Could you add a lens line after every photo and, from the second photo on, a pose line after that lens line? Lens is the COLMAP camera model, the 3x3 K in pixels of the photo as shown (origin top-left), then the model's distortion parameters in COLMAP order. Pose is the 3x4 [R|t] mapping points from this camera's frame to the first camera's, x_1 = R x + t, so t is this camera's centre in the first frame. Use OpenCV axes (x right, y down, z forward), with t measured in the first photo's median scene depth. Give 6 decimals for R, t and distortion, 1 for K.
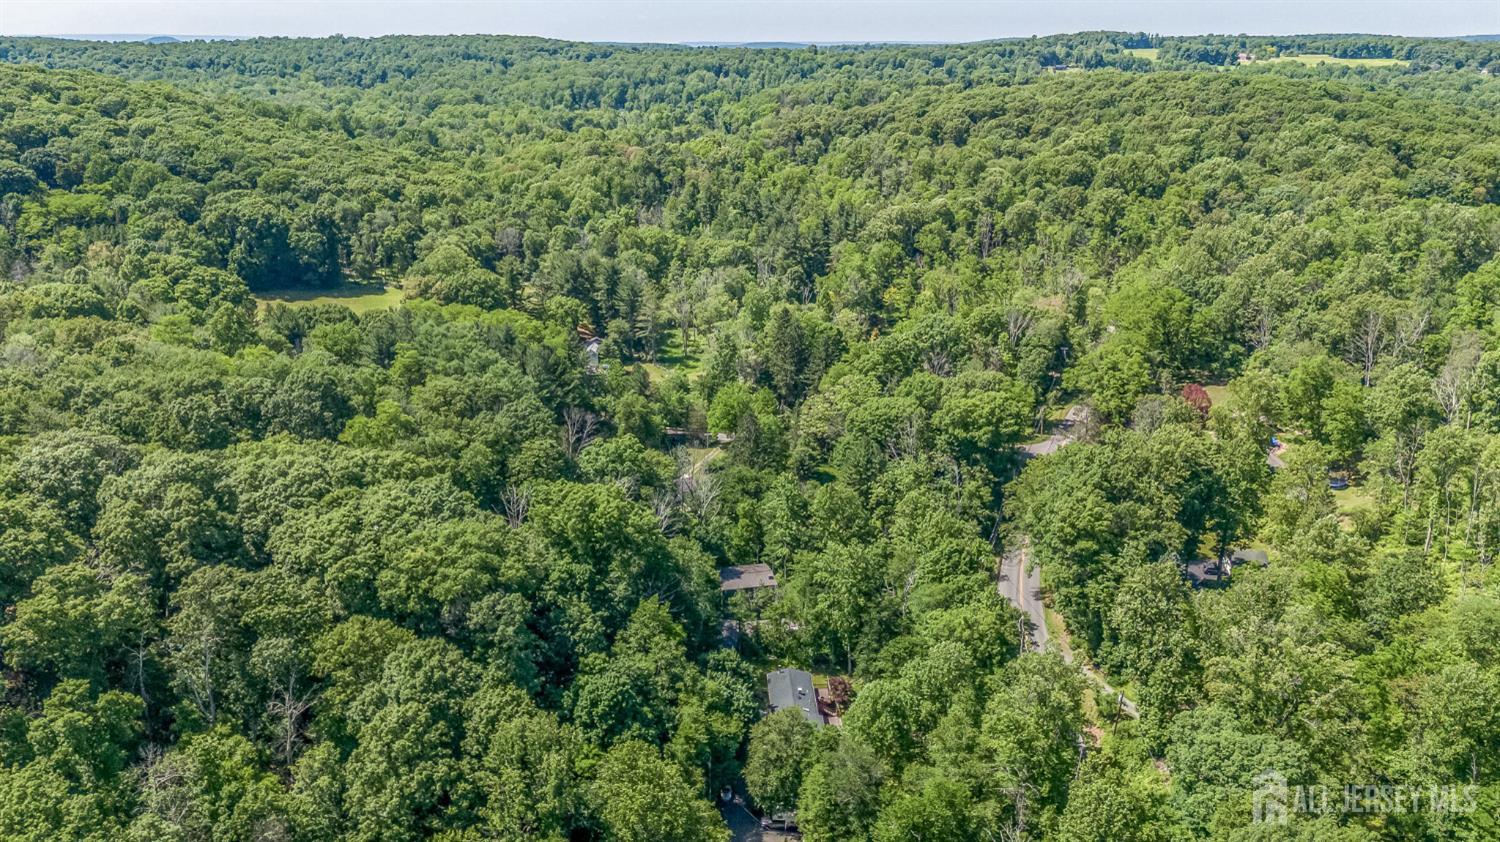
lens RADIAL K [[1113.9, 0, 748.8], [0, 1113.9, 421.1], [0, 0, 1]] dist [0.049704, -0.042208]
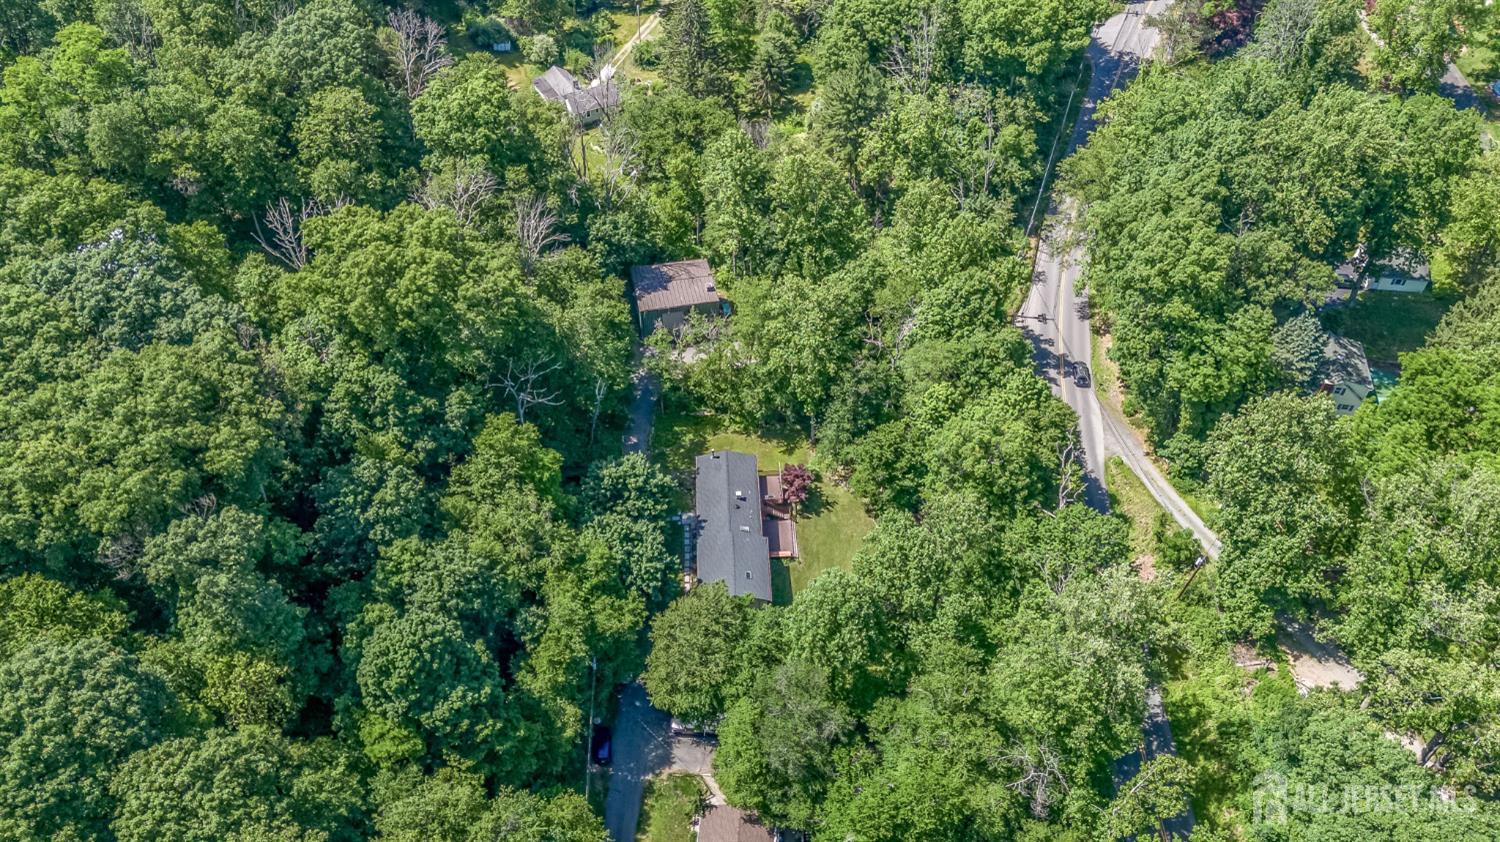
lens RADIAL K [[1113.9, 0, 756.9], [0, 1113.9, 422.2], [0, 0, 1]] dist [0.049704, -0.042208]
pose [[0.999942, 0.005765, 0.009125, 0.049405], [-0.009352, 0.884840, 0.465801, -0.127414], [-0.005388, -0.465859, 0.884842, 0.385158]]
